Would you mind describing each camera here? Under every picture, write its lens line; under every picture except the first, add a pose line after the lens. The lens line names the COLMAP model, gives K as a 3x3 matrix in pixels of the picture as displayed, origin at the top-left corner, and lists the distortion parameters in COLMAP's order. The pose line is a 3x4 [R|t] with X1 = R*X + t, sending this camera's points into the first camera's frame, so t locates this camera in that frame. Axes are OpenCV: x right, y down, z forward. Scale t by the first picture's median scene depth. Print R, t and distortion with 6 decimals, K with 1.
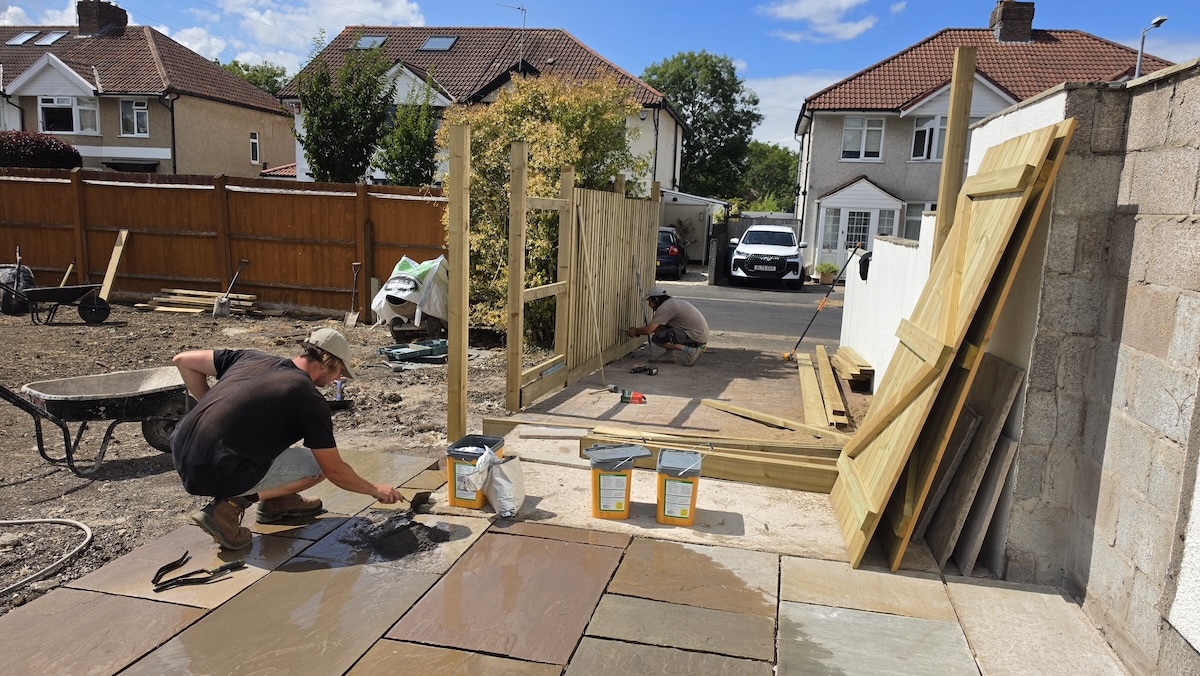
lens RADIAL K [[820.5, 0, 598.4], [0, 820.5, 347.0], [0, 0, 1]] dist [0.065137, -0.073288]
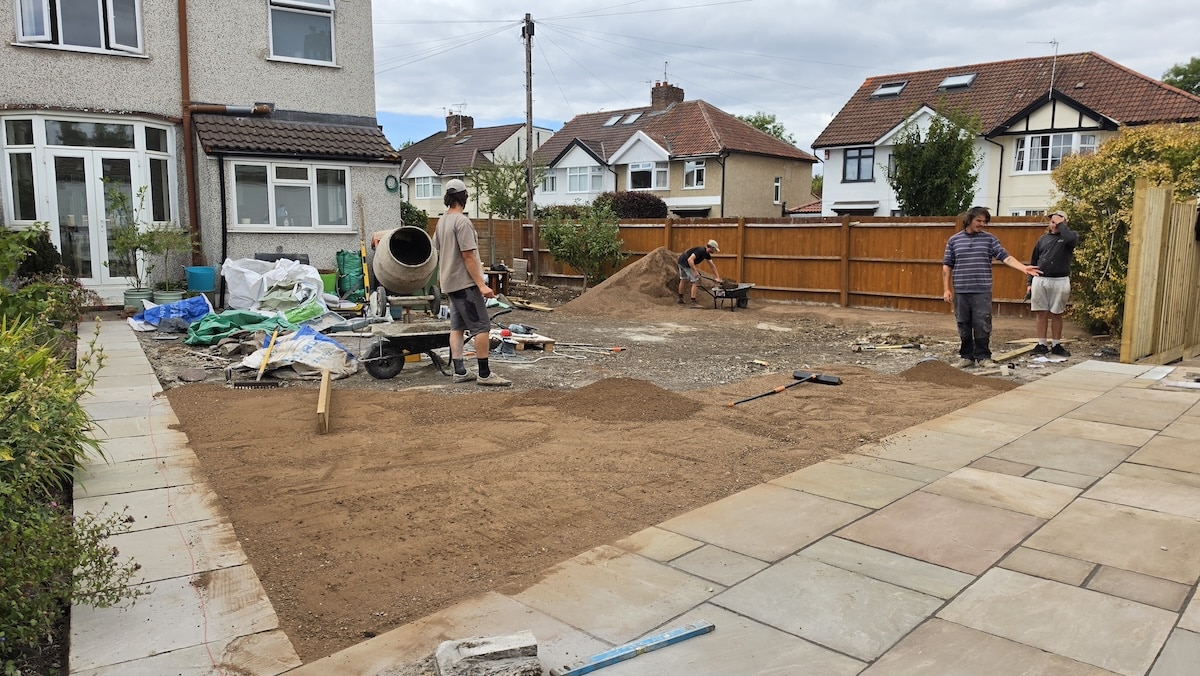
lens RADIAL K [[820.5, 0, 586.4], [0, 820.5, 337.6], [0, 0, 1]] dist [0.065137, -0.073288]
pose [[0.858955, 0.027148, -0.511330, -0.053990], [-0.050826, 0.998182, -0.032384, 0.030479], [0.509522, 0.053805, 0.858774, -0.190183]]
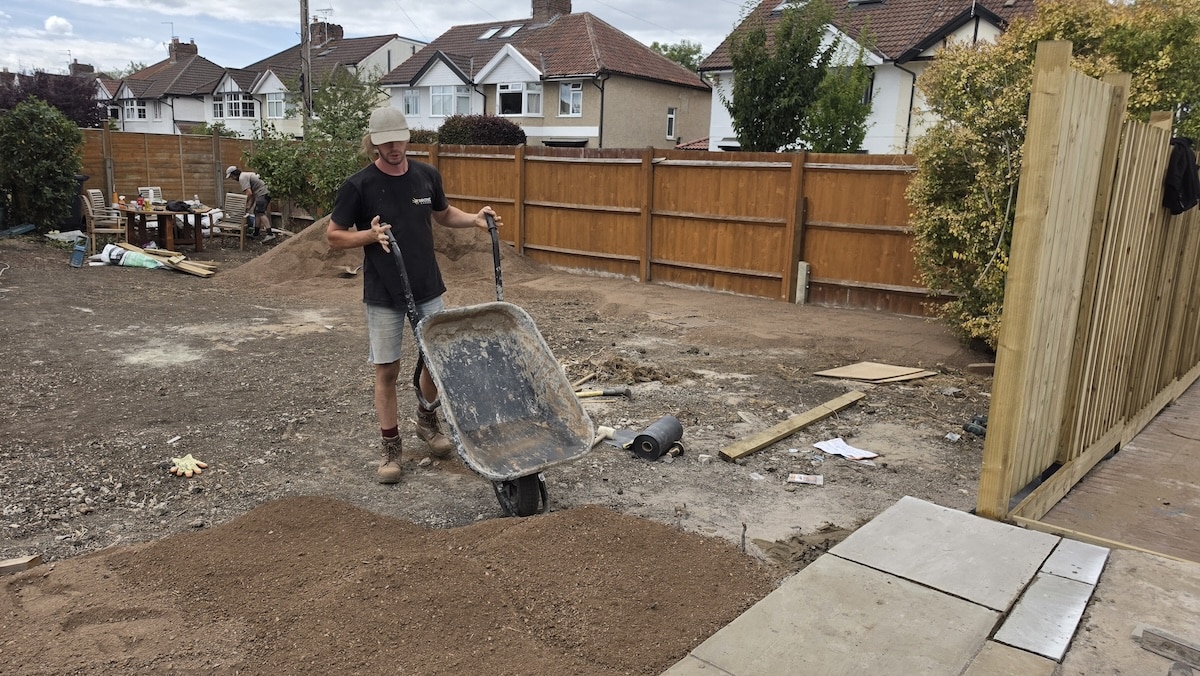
lens RADIAL K [[820.5, 0, 591.6], [0, 820.5, 328.1], [0, 0, 1]] dist [0.065137, -0.073288]
pose [[0.891715, 0.075971, -0.446175, -0.038079], [-0.071209, 0.997083, 0.027459, -0.011102], [0.446960, 0.007286, 0.894525, 0.064533]]
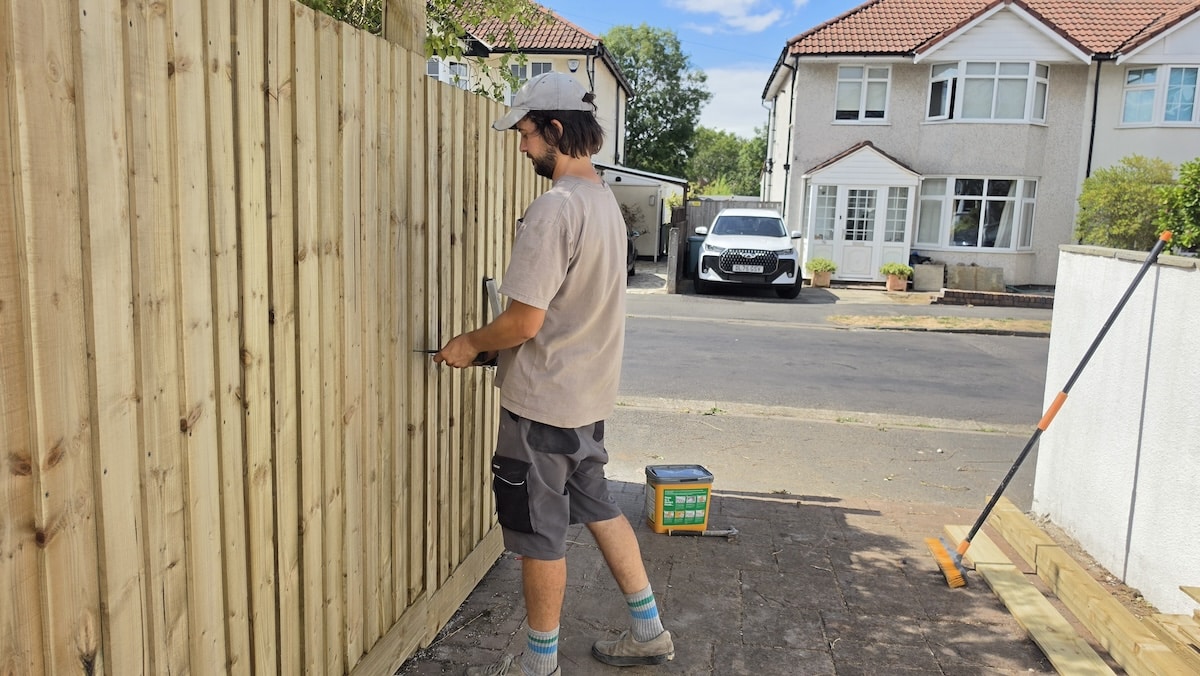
lens RADIAL K [[820.5, 0, 602.0], [0, 820.5, 334.4], [0, 0, 1]] dist [0.065137, -0.073288]
pose [[0.997361, -0.021958, 0.069200, 0.023753], [0.022347, 0.999738, -0.004857, -0.032496], [-0.069076, 0.006391, 0.997591, 0.257287]]
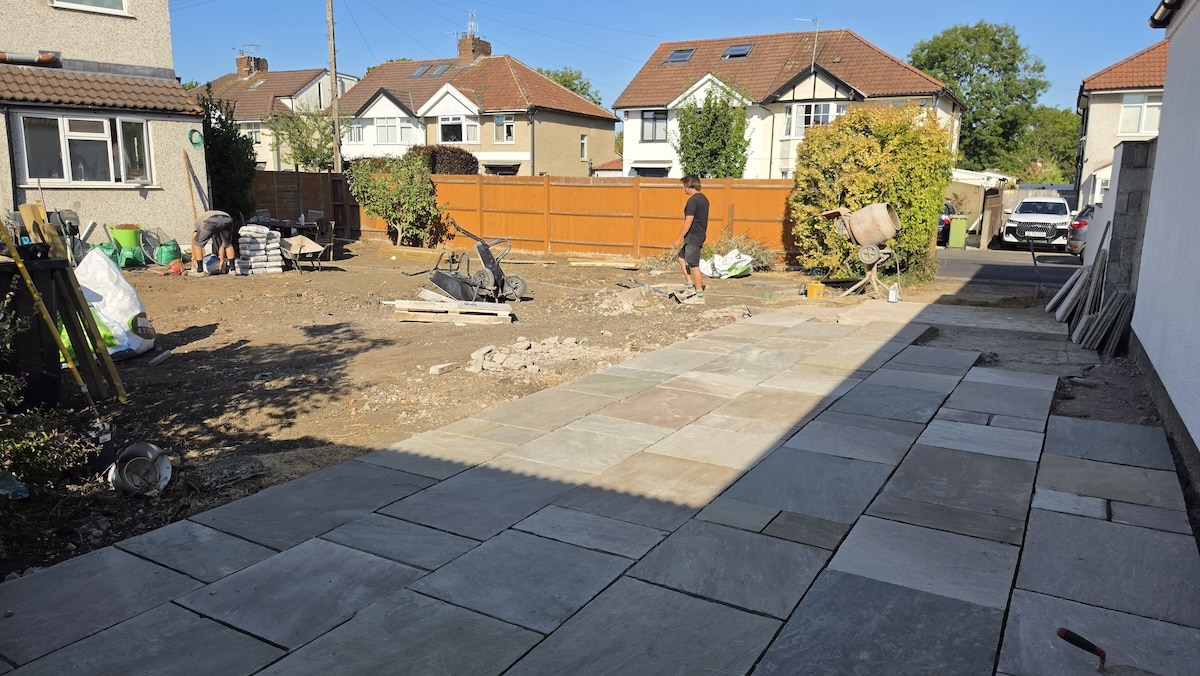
lens RADIAL K [[820.5, 0, 598.3], [0, 820.5, 339.3], [0, 0, 1]] dist [0.065137, -0.073288]
pose [[0.955058, 0.024942, -0.295369, -0.027175], [-0.020461, 0.999624, 0.018251, 0.035010], [0.295713, -0.011387, 0.955209, -0.240335]]
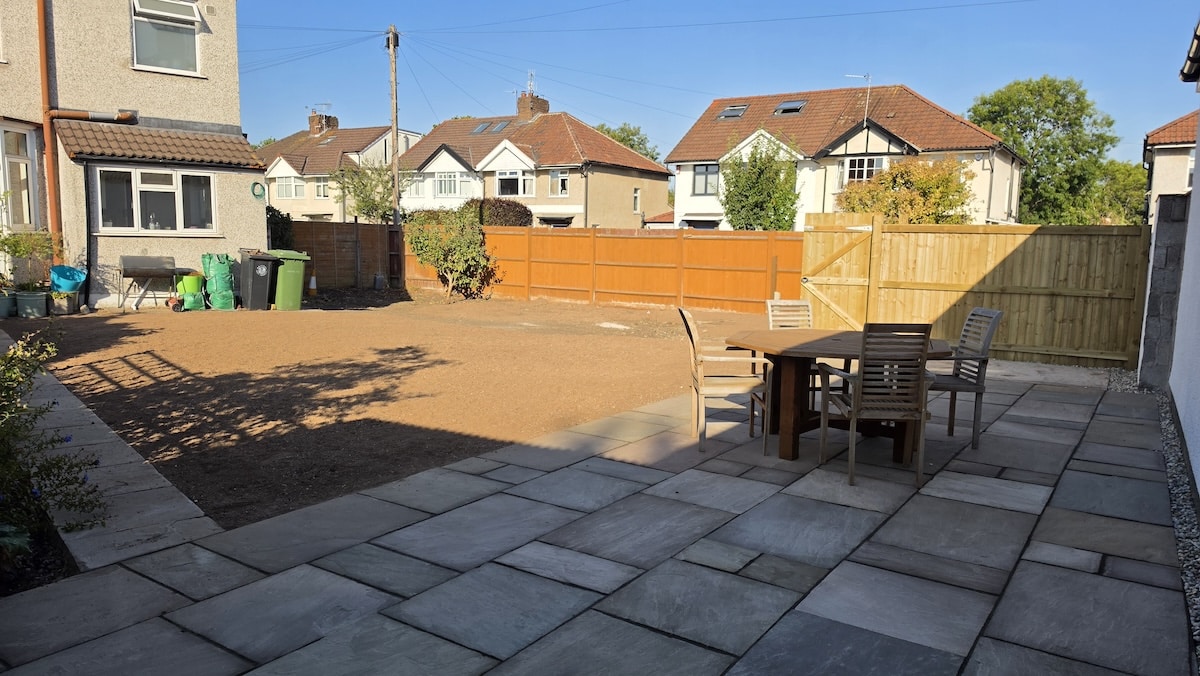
lens RADIAL K [[820.5, 0, 597.7], [0, 820.5, 343.7], [0, 0, 1]] dist [0.065137, -0.073288]
pose [[0.931737, 0.022488, -0.362437, -0.013609], [-0.038428, 0.998582, -0.036830, 0.036621], [0.361095, 0.048244, 0.931280, -0.240719]]
